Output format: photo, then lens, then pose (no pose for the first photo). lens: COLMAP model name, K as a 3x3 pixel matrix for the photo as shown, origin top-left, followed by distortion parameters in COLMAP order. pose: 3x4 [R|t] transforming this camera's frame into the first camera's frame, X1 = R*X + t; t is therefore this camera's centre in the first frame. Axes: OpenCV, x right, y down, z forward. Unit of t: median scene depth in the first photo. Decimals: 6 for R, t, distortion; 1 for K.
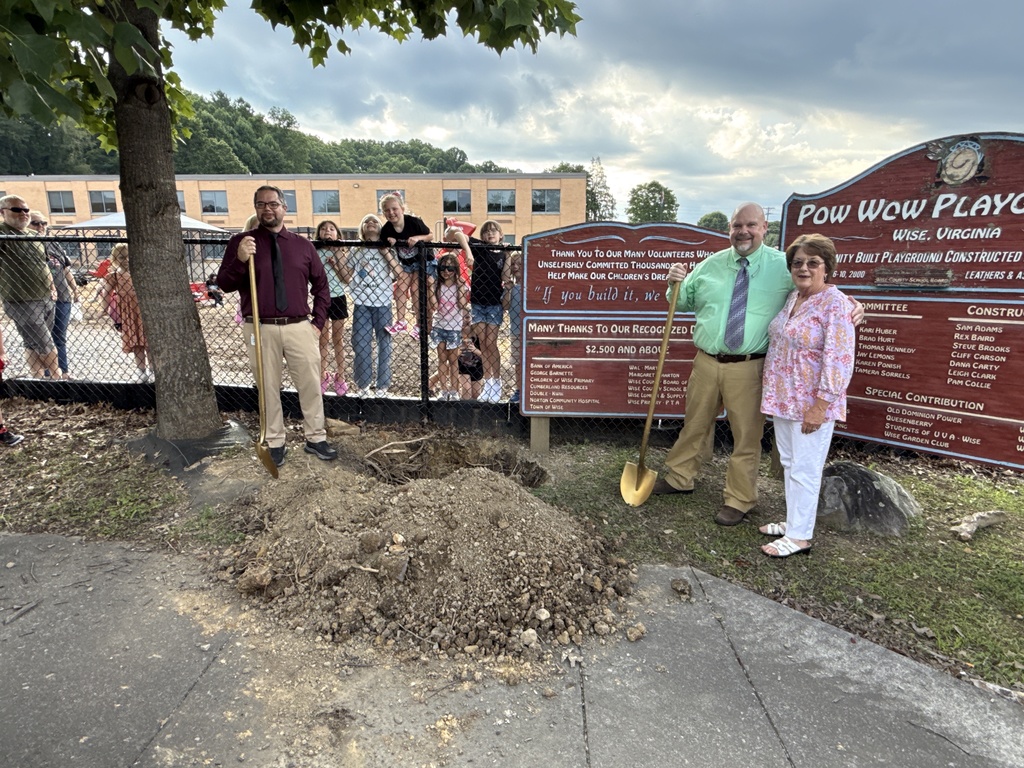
lens RADIAL K [[593.3, 0, 512.0], [0, 593.3, 384.0], [0, 0, 1]] dist [0.005371, -0.000771]
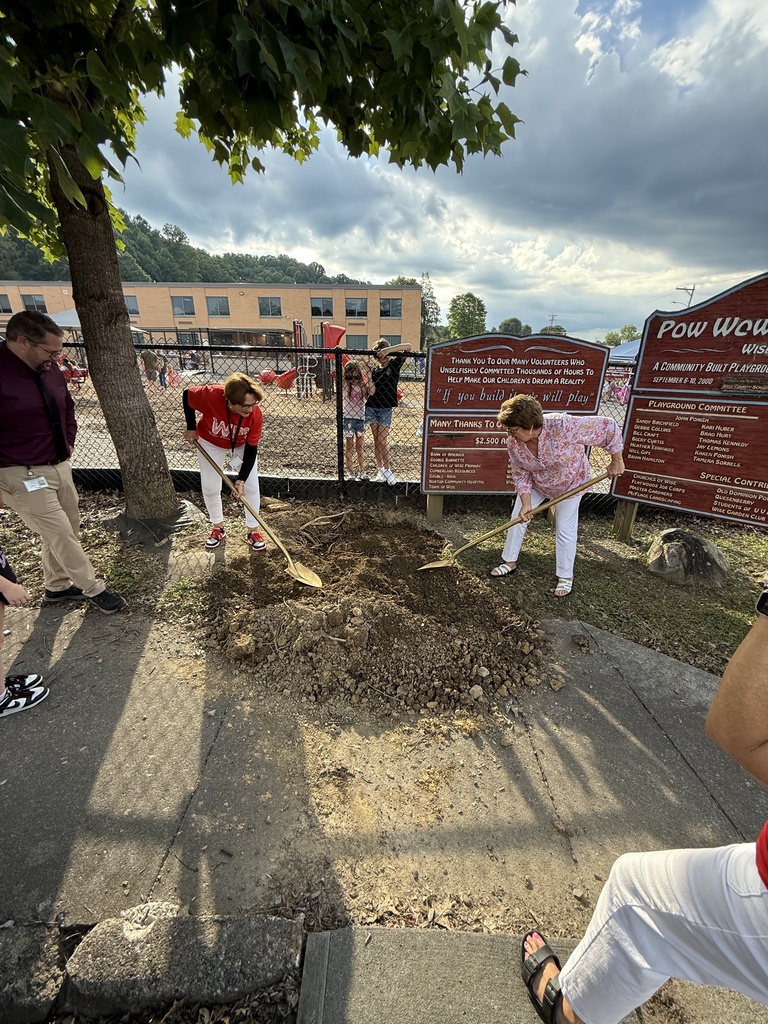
lens RADIAL K [[423.3, 0, 384.0], [0, 423.3, 512.0], [0, 0, 1]] dist [0.002283, 0.000201]
pose [[0.998133, -0.015508, 0.059078, -0.135686], [0.006383, 0.988417, 0.151626, -0.052153], [-0.060745, -0.150966, 0.986671, 0.127043]]
